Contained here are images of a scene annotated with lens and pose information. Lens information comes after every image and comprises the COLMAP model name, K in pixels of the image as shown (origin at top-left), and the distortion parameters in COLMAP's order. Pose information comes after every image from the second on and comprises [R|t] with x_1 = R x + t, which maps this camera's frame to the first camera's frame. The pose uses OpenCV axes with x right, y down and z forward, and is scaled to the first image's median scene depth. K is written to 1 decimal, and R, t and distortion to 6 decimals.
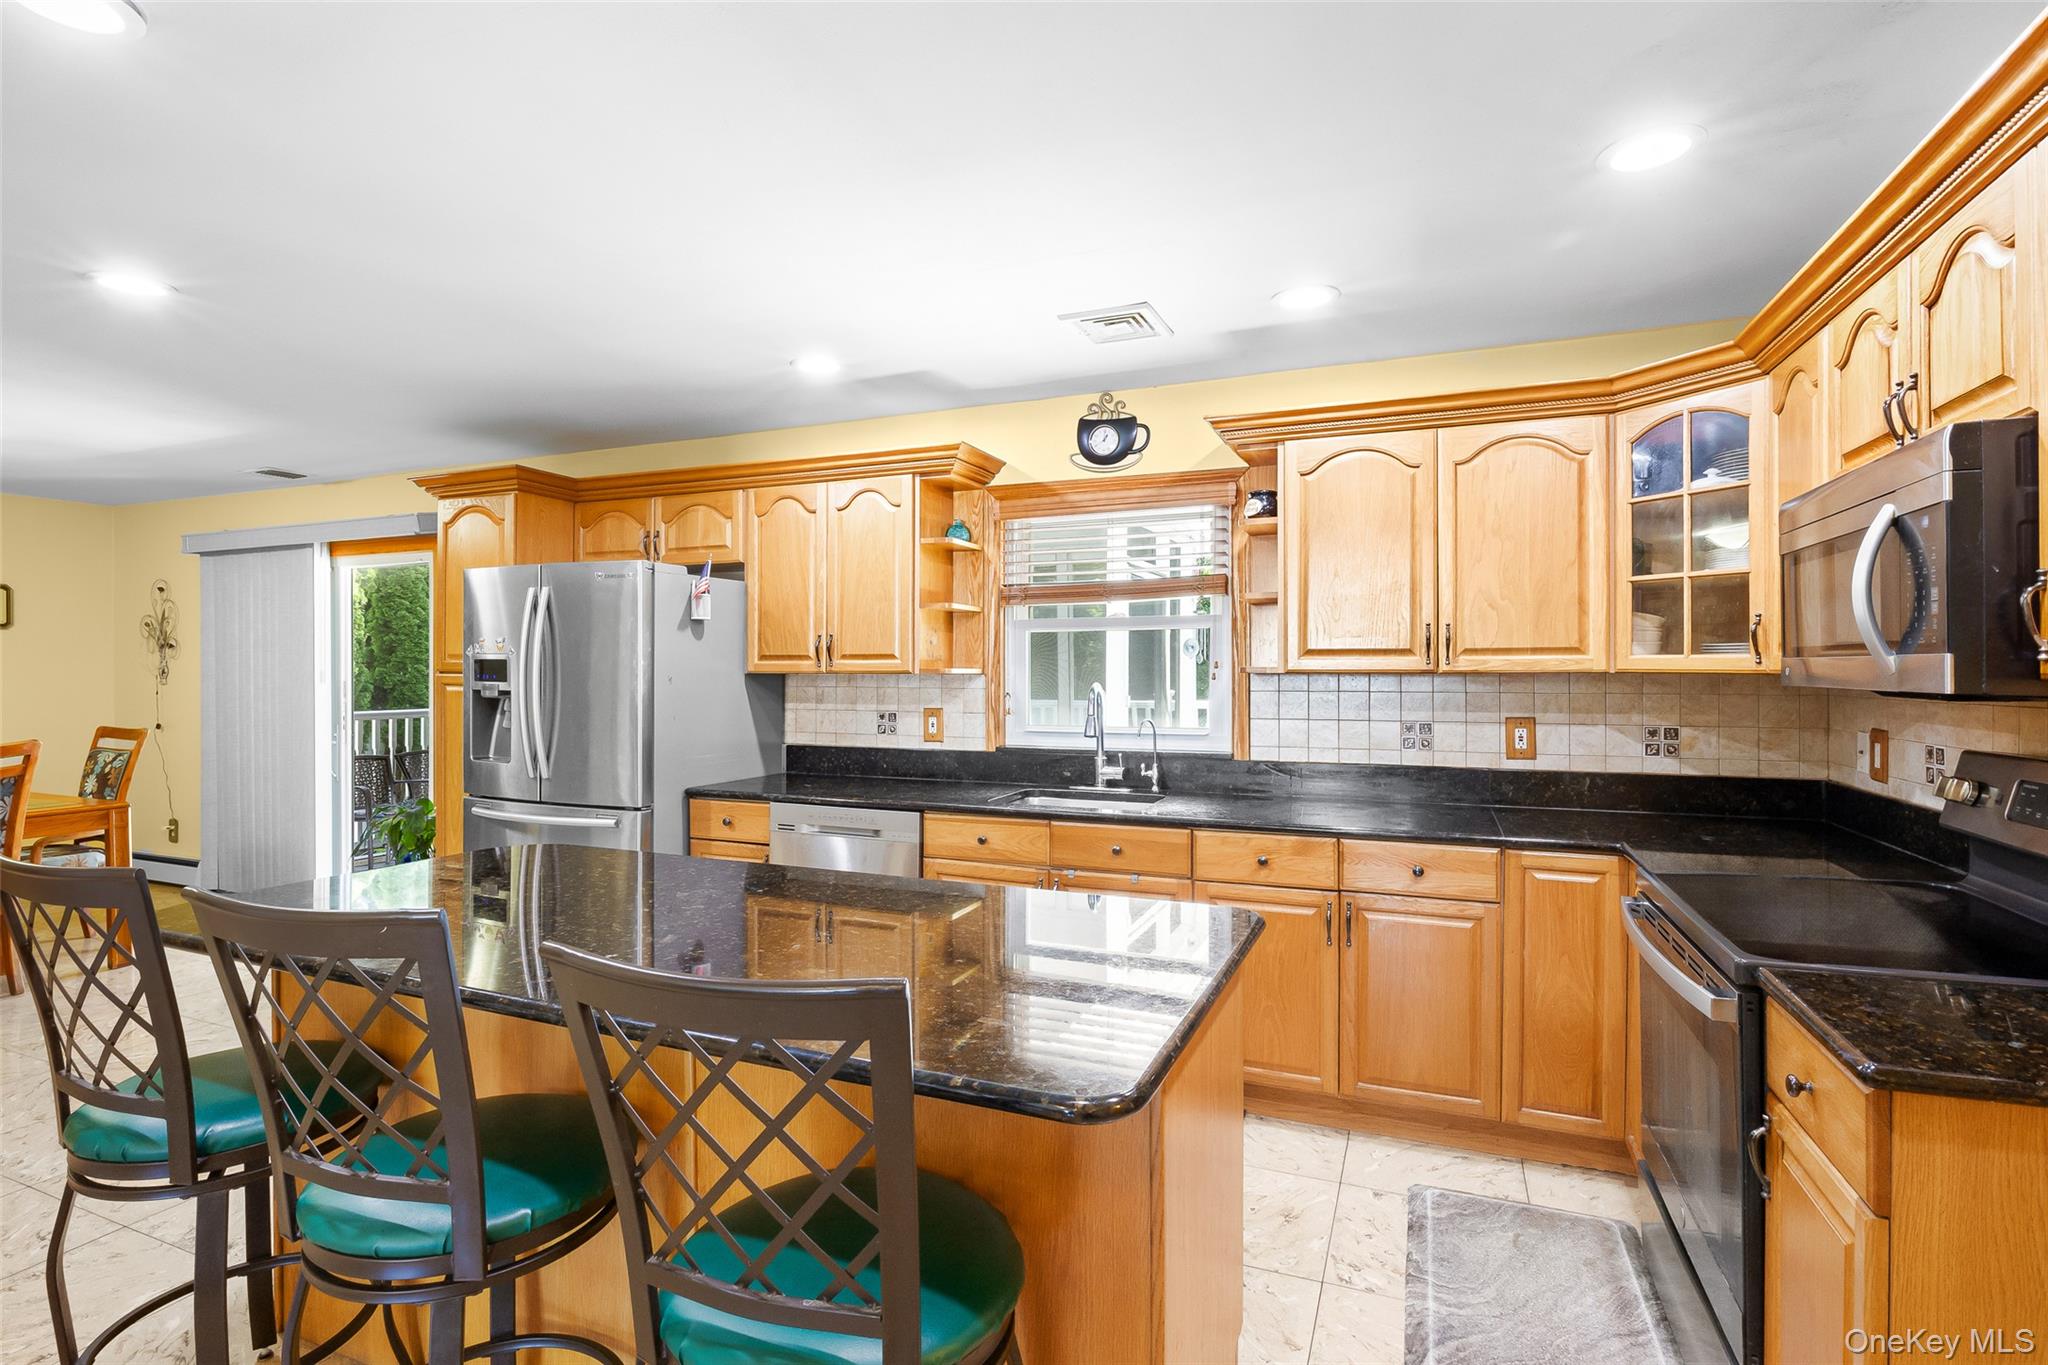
lens RADIAL K [[953.9, 0, 1027.9], [0, 953.9, 676.2], [0, 0, 1]] dist [-0.015816, -0.000189]
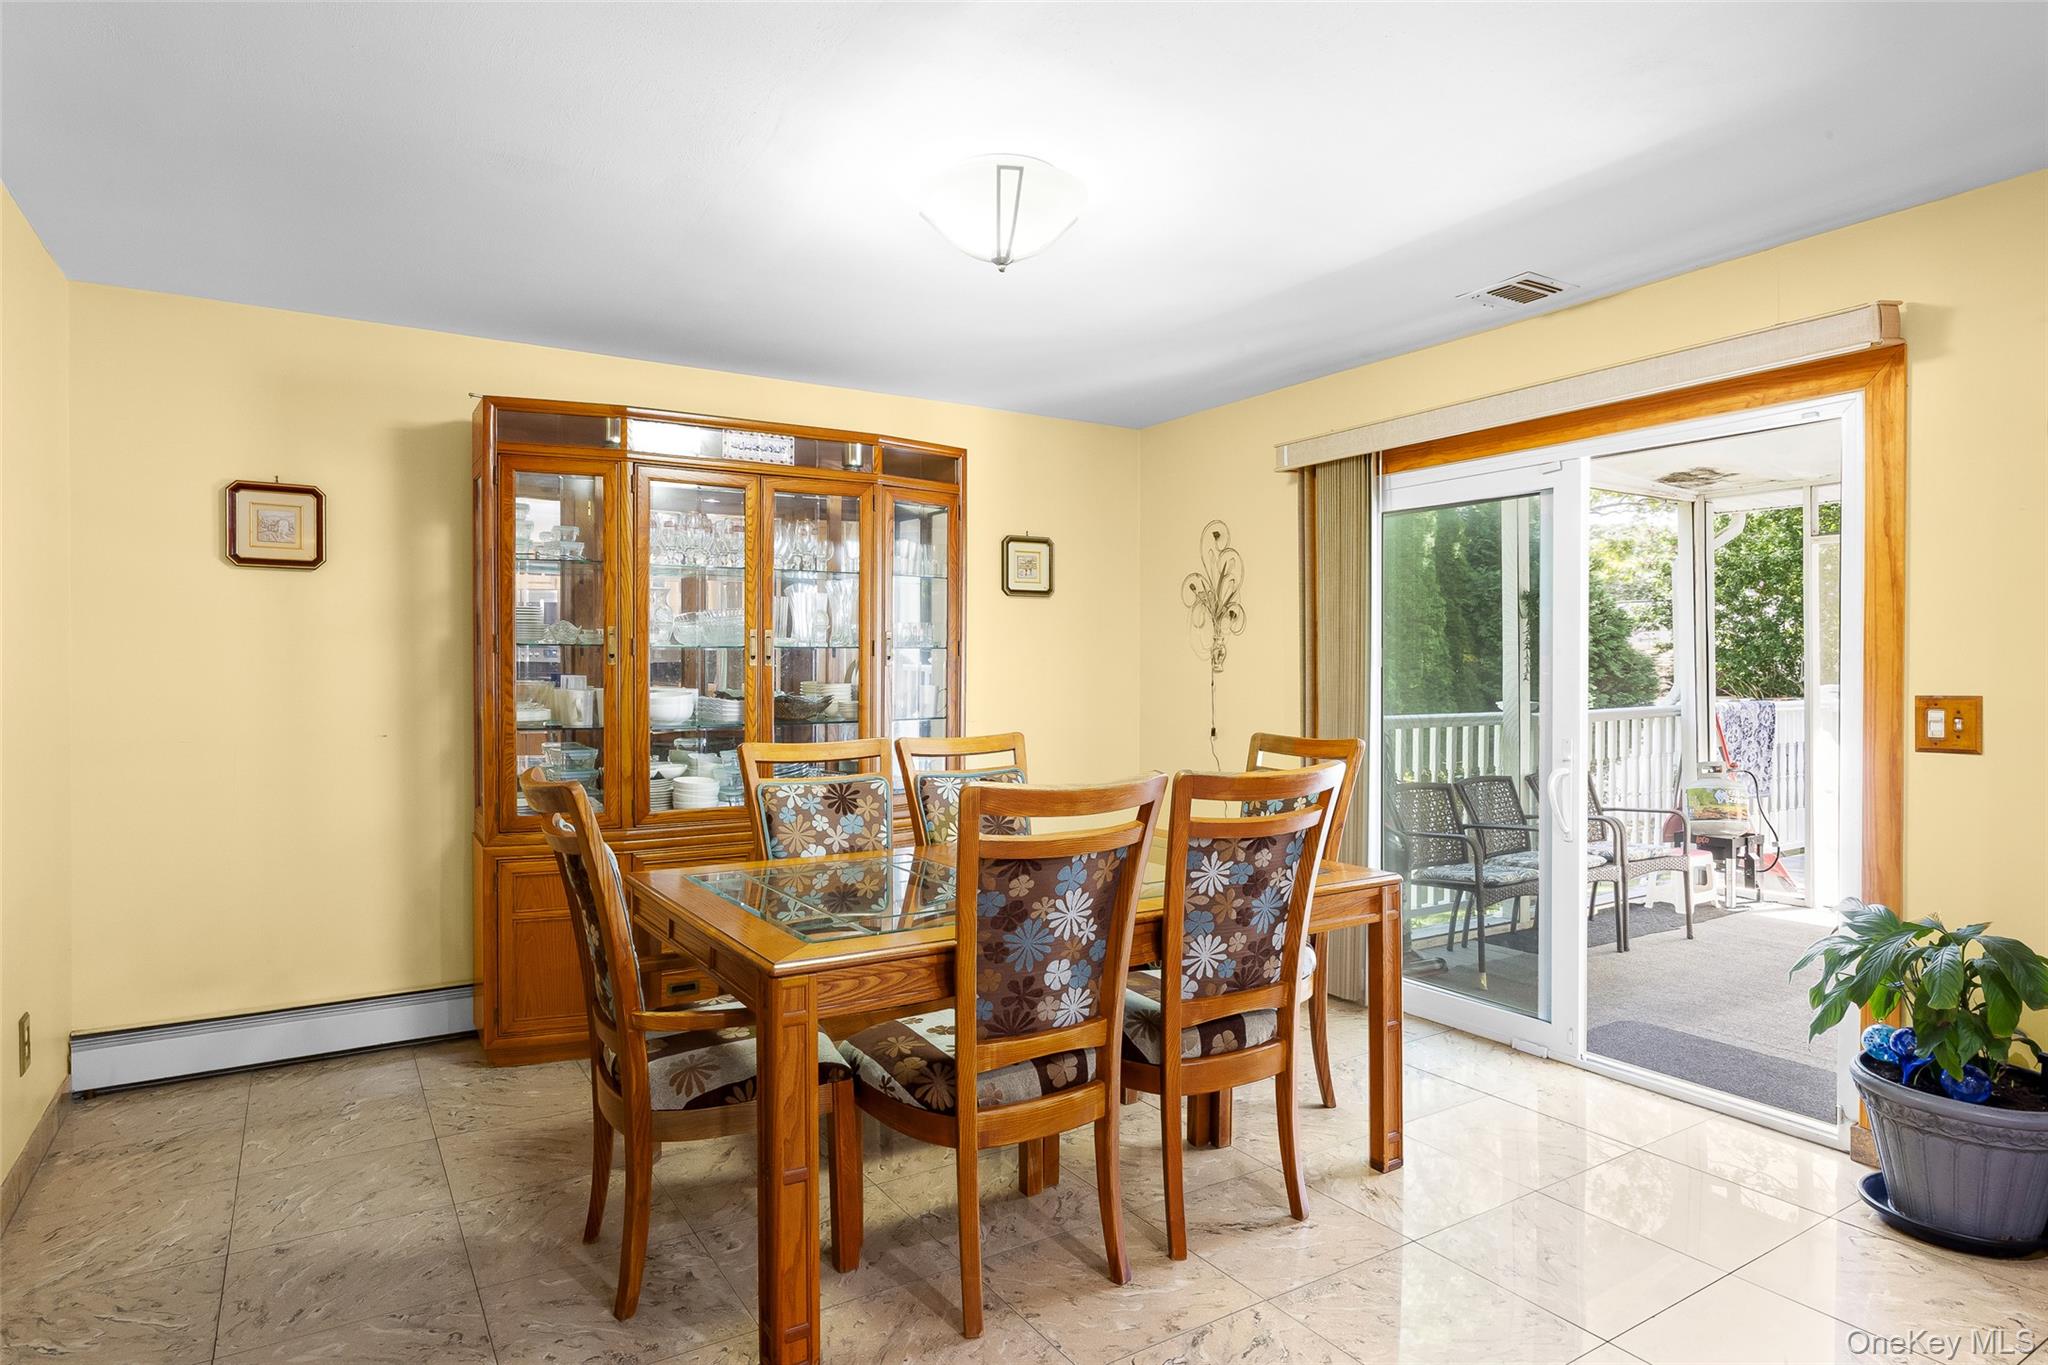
lens RADIAL K [[1129.5, 0, 1021.2], [0, 1129.5, 679.4], [0, 0, 1]] dist [-0.010809, -0.003545]
pose [[0.803668, 0.002947, -0.595071, -0.882365], [-0.003228, 0.999995, 0.000591, 0.023869], [0.595069, 0.001446, 0.803673, 0.398653]]
